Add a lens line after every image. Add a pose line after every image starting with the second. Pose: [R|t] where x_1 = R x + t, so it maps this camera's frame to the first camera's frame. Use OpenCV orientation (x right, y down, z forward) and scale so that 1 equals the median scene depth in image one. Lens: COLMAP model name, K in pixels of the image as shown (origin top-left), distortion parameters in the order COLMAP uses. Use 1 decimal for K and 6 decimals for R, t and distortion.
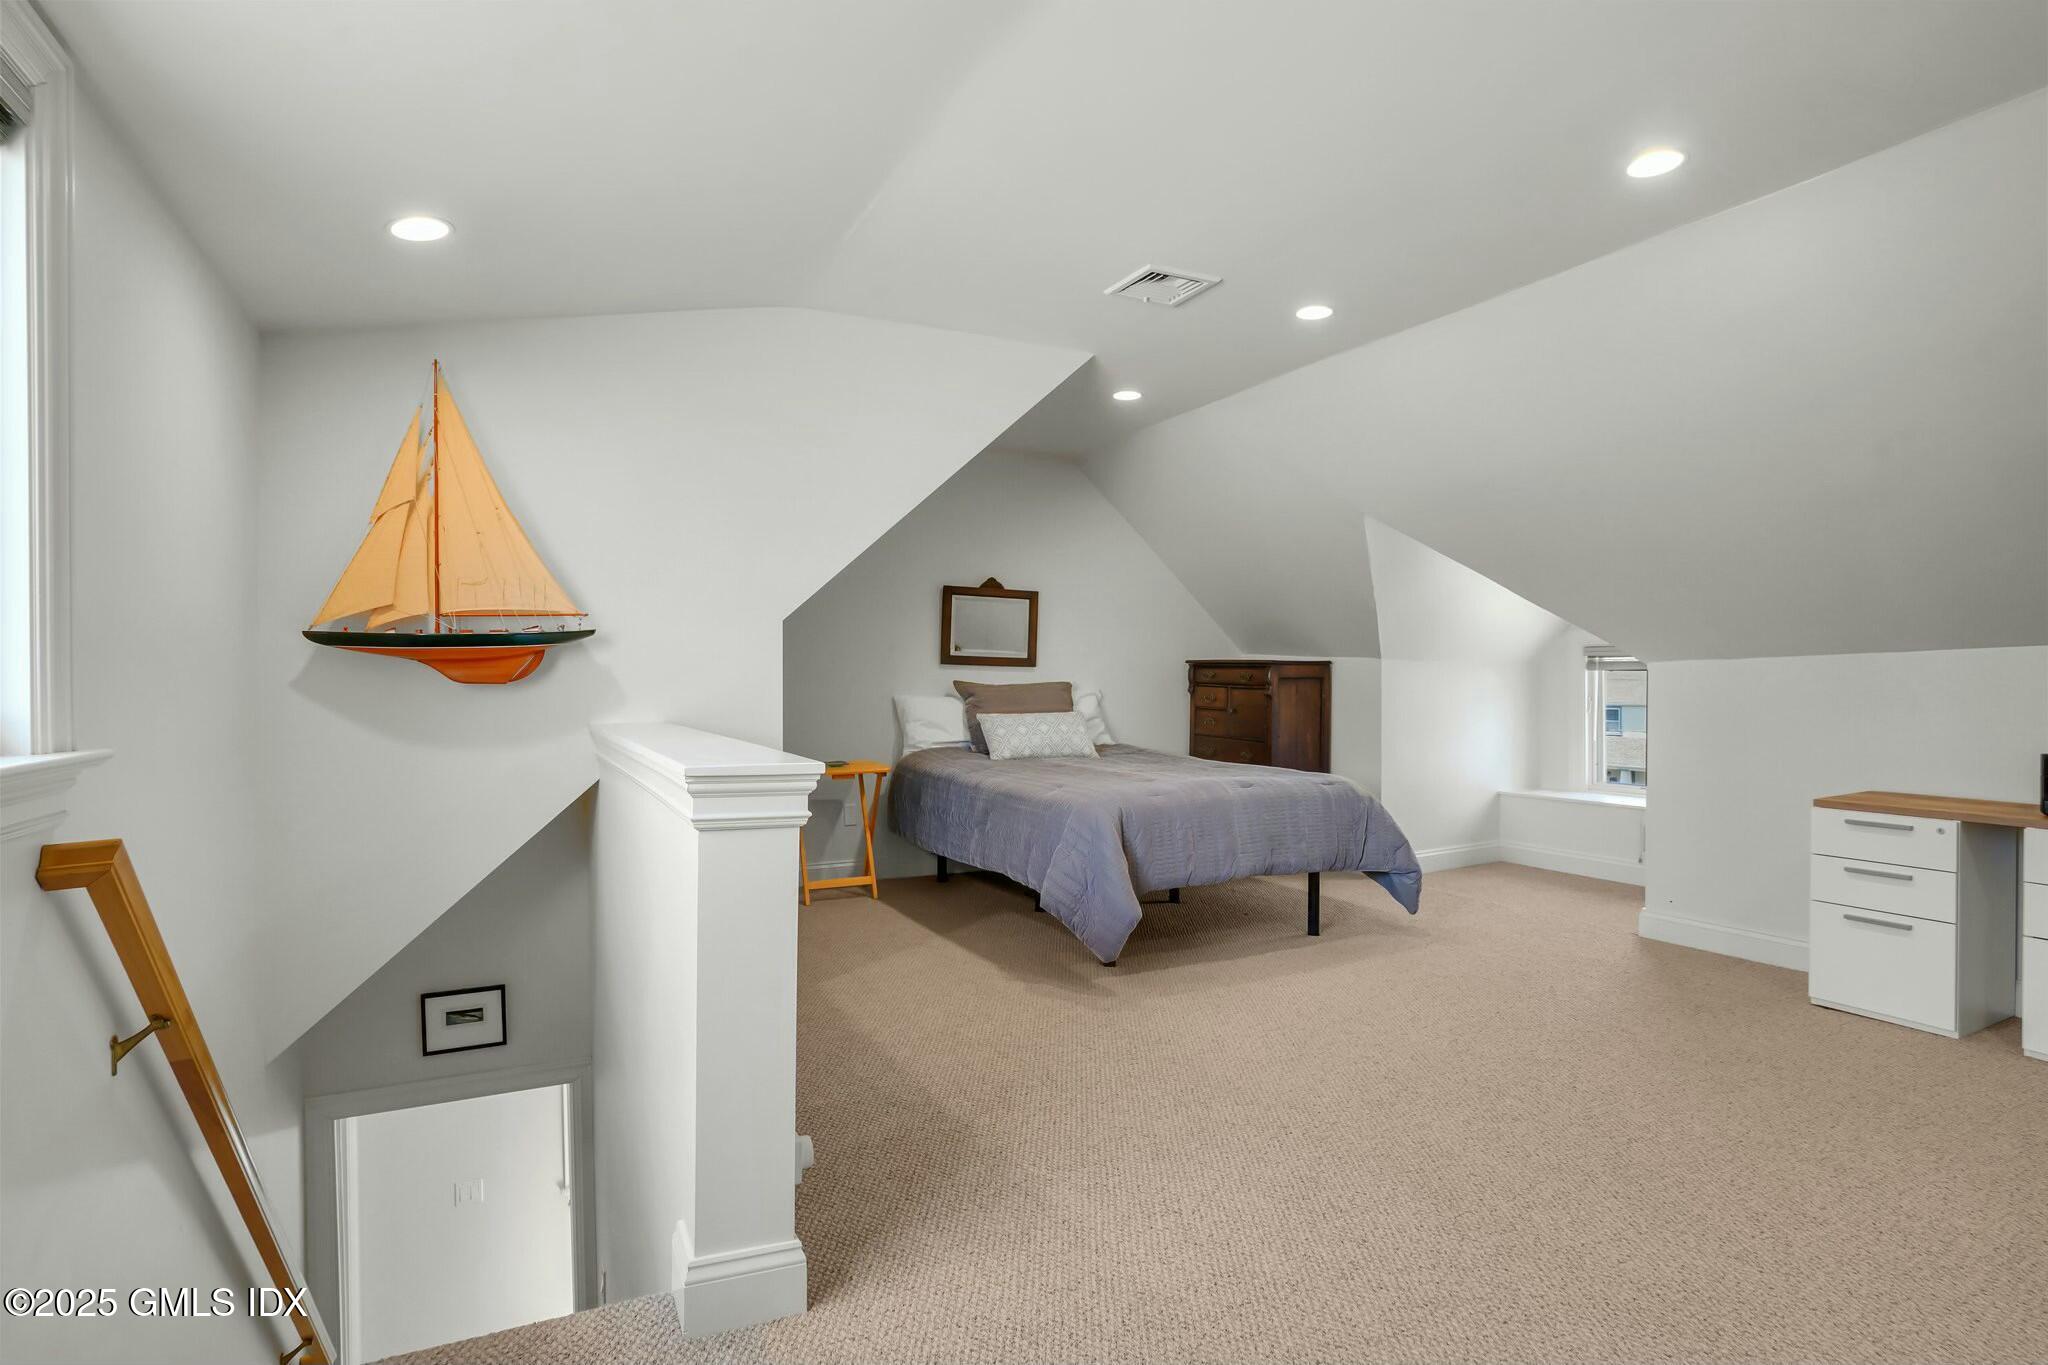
lens RADIAL K [[1003.7, 0, 1022.2], [0, 1003.7, 682.1], [0, 0, 1]] dist [-0.041752, 0.010946]
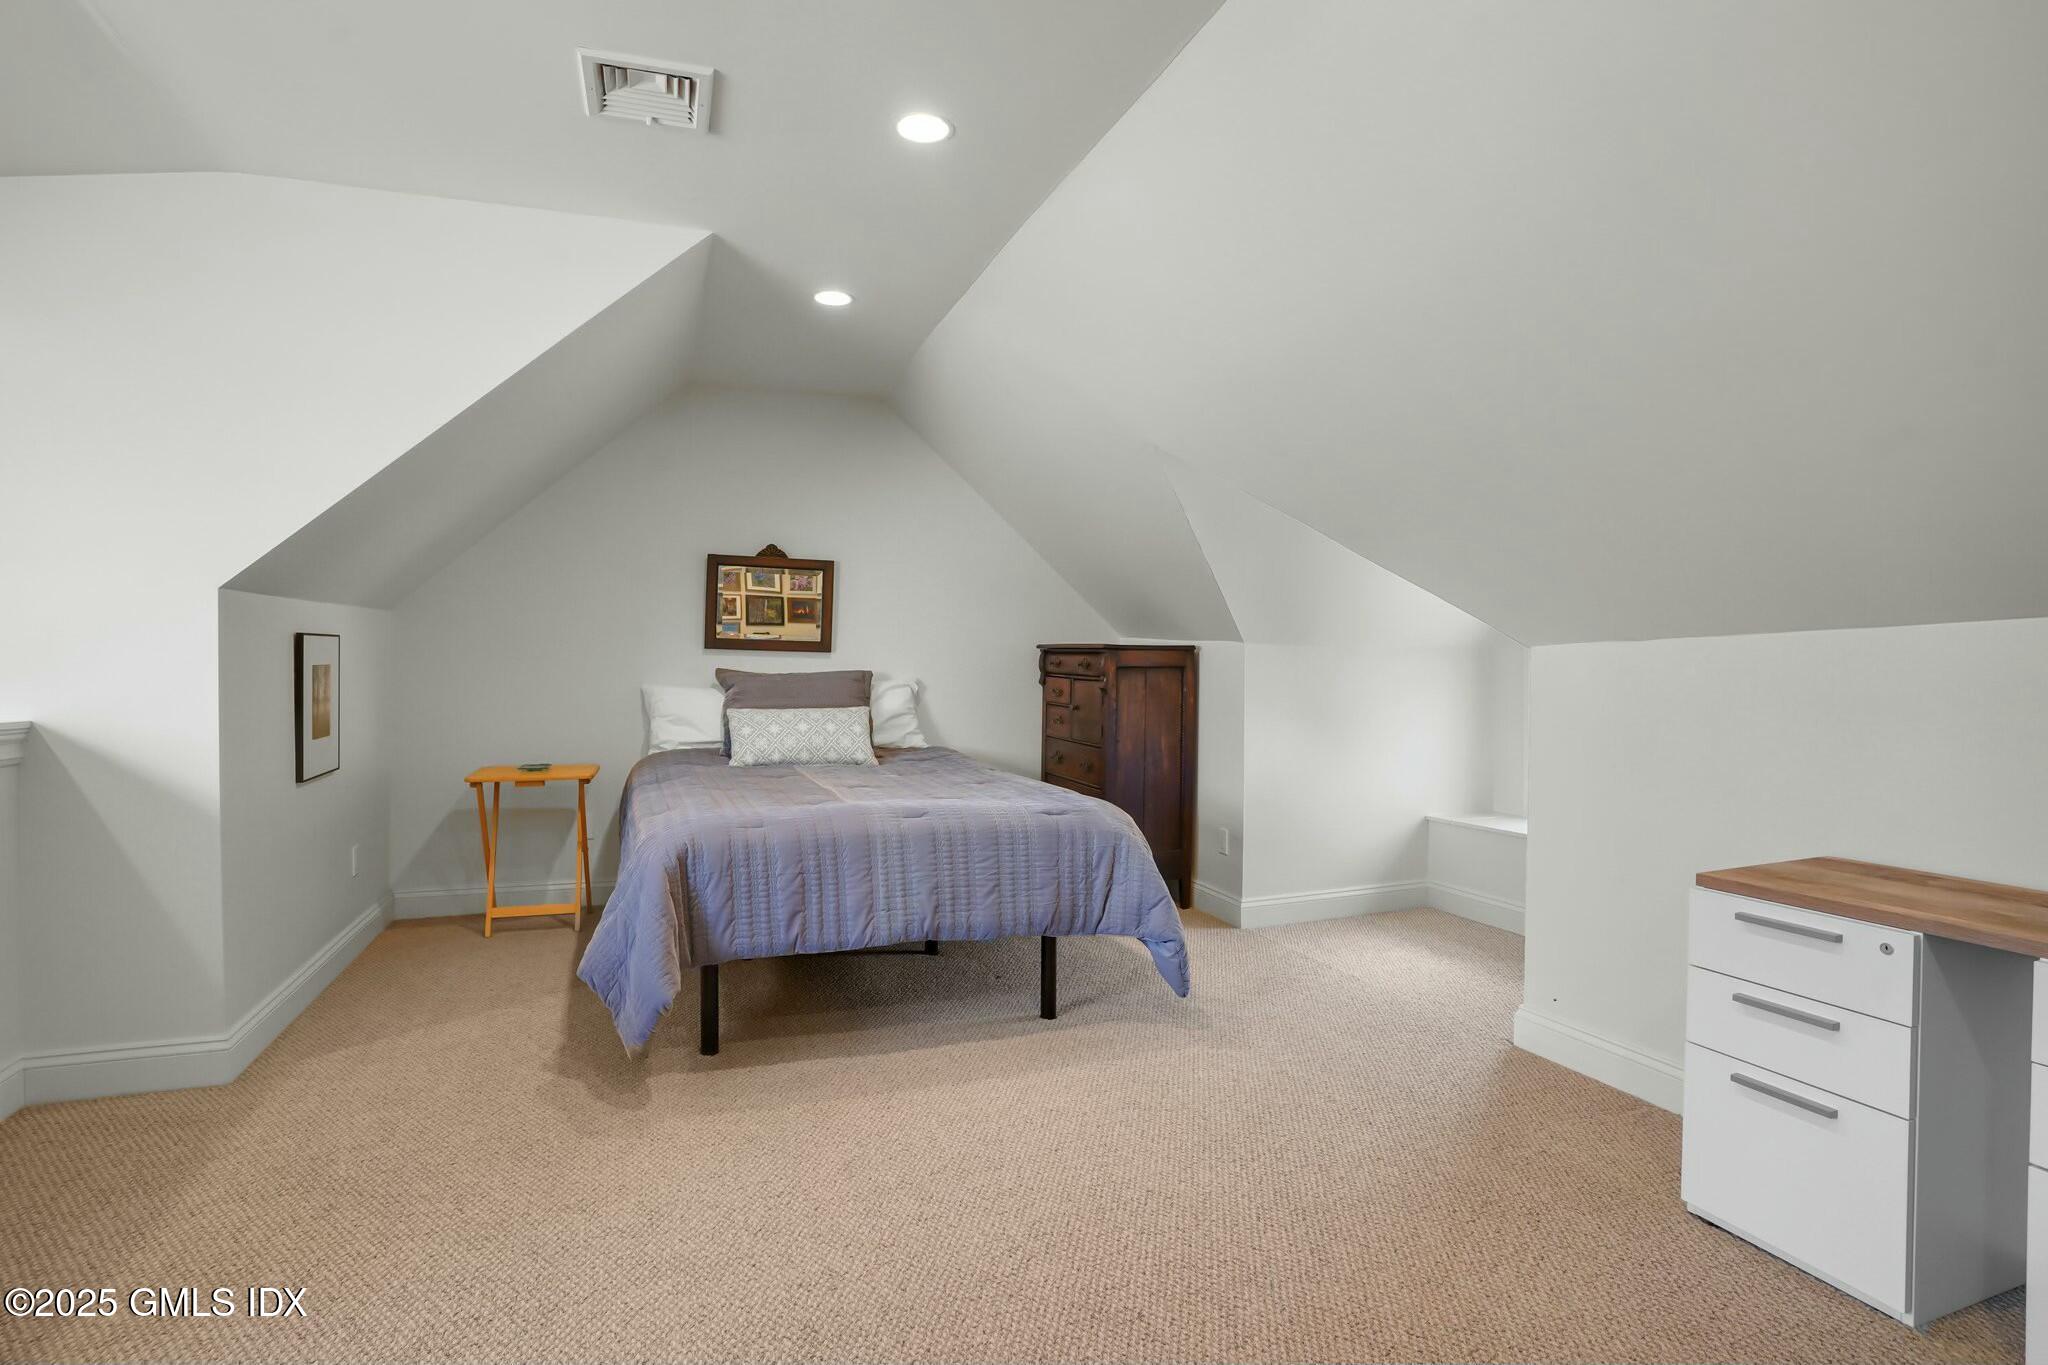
lens RADIAL K [[1003.7, 0, 1019.1], [0, 1003.7, 673.5], [0, 0, 1]] dist [-0.041752, 0.010946]
pose [[0.991110, 0.005809, -0.132916, 0.295872], [-0.005537, 0.999982, 0.002414, -0.000559], [0.132927, -0.001657, 0.991124, 0.217565]]
